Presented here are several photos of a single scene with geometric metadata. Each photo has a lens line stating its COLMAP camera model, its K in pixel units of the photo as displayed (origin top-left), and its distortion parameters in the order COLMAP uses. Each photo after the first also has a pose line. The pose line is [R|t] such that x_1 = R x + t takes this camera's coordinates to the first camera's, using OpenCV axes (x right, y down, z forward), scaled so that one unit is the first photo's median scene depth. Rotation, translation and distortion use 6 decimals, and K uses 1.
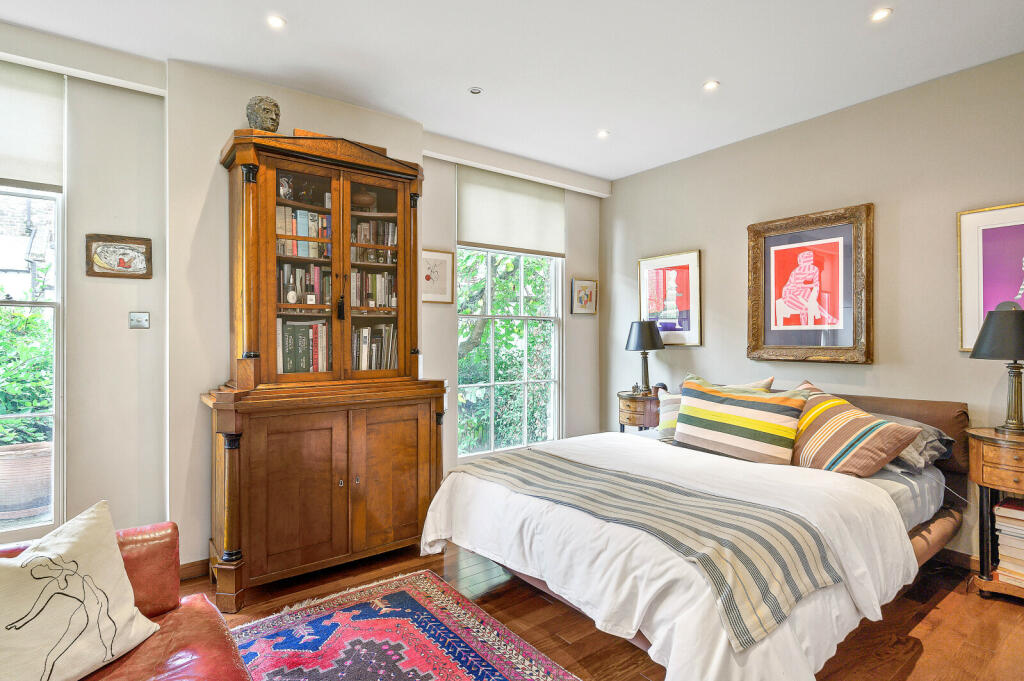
lens RADIAL K [[529.1, 0, 512.2], [0, 529.1, 336.8], [0, 0, 1]] dist [0.000606, -0.000039]
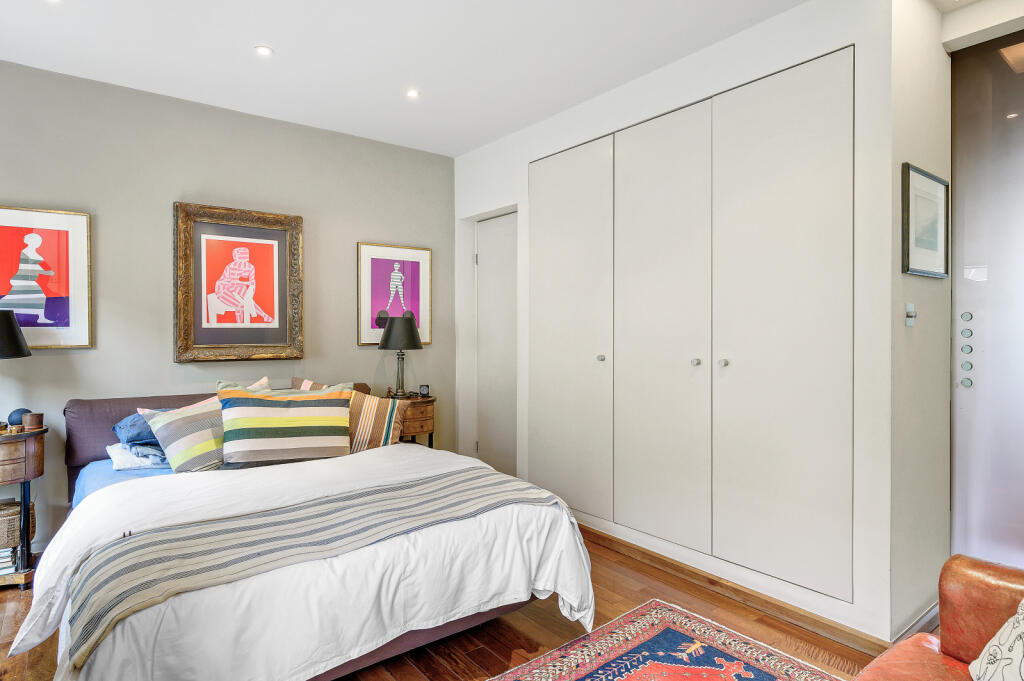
lens RADIAL K [[572.2, 0, 512.0], [0, 572.2, 337.4], [0, 0, 1]] dist [0.000040, 0.000286]
pose [[-0.010534, -0.008083, 0.999912, -0.514965], [0.001685, 0.999966, 0.008101, -0.003506], [-0.999943, 0.001770, -0.010520, 0.523245]]
